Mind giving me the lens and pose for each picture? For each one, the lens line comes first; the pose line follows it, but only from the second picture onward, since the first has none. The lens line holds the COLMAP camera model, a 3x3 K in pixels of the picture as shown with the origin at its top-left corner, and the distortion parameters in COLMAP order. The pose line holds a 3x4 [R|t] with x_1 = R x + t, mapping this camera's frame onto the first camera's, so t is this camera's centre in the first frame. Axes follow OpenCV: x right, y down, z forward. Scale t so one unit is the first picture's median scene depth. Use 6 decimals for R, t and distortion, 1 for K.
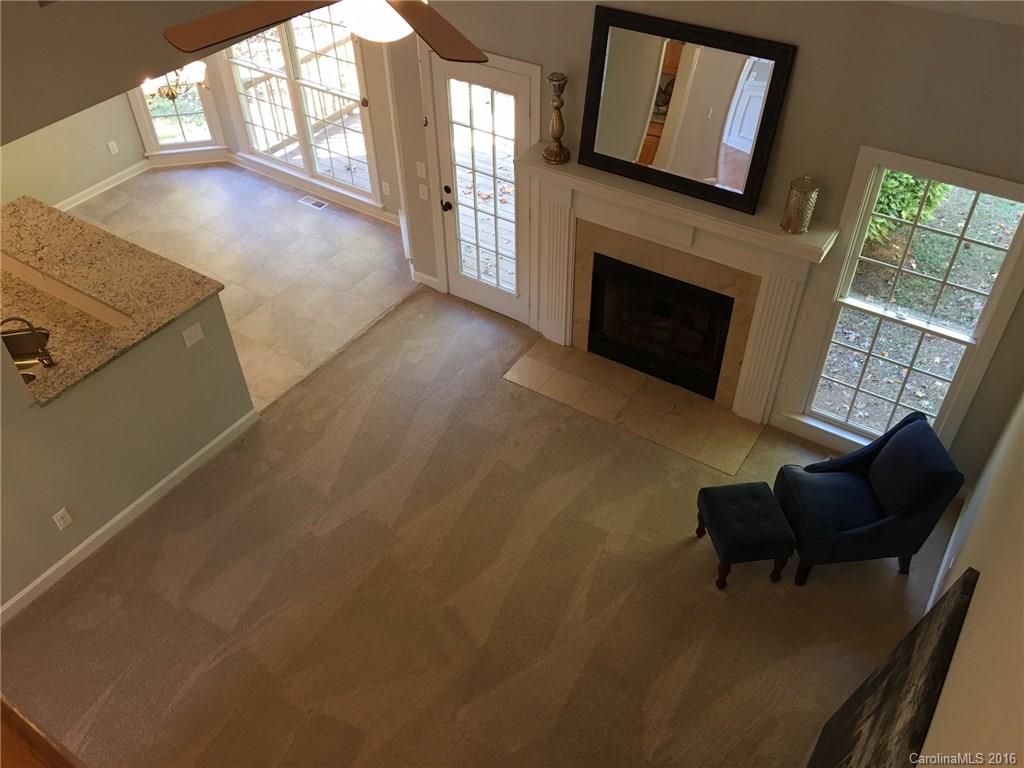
lens RADIAL K [[867.8, 0, 512.0], [0, 867.8, 384.0], [0, 0, 1]] dist [0.060191, -0.002068]
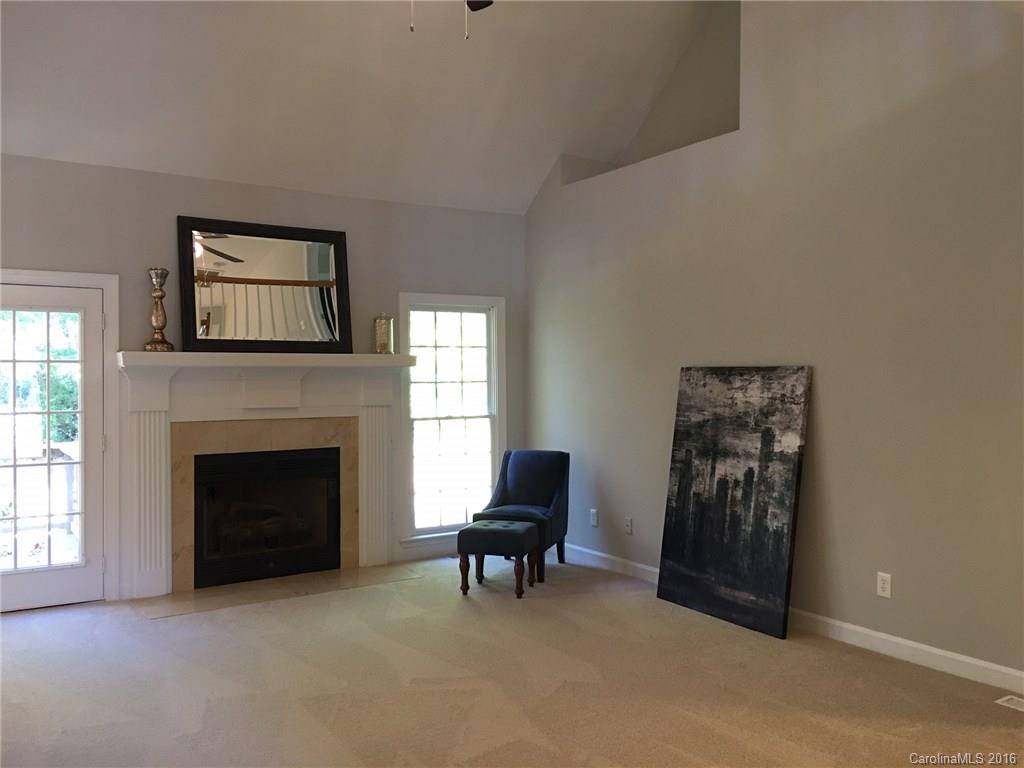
lens RADIAL K [[867.8, 0, 512.0], [0, 867.8, 384.0], [0, 0, 1]] dist [0.060191, -0.002068]
pose [[0.393129, 0.021460, 0.919233, -0.727350], [0.621720, 0.730349, -0.282941, 0.313411], [-0.677432, 0.682738, 0.273779, 0.474289]]
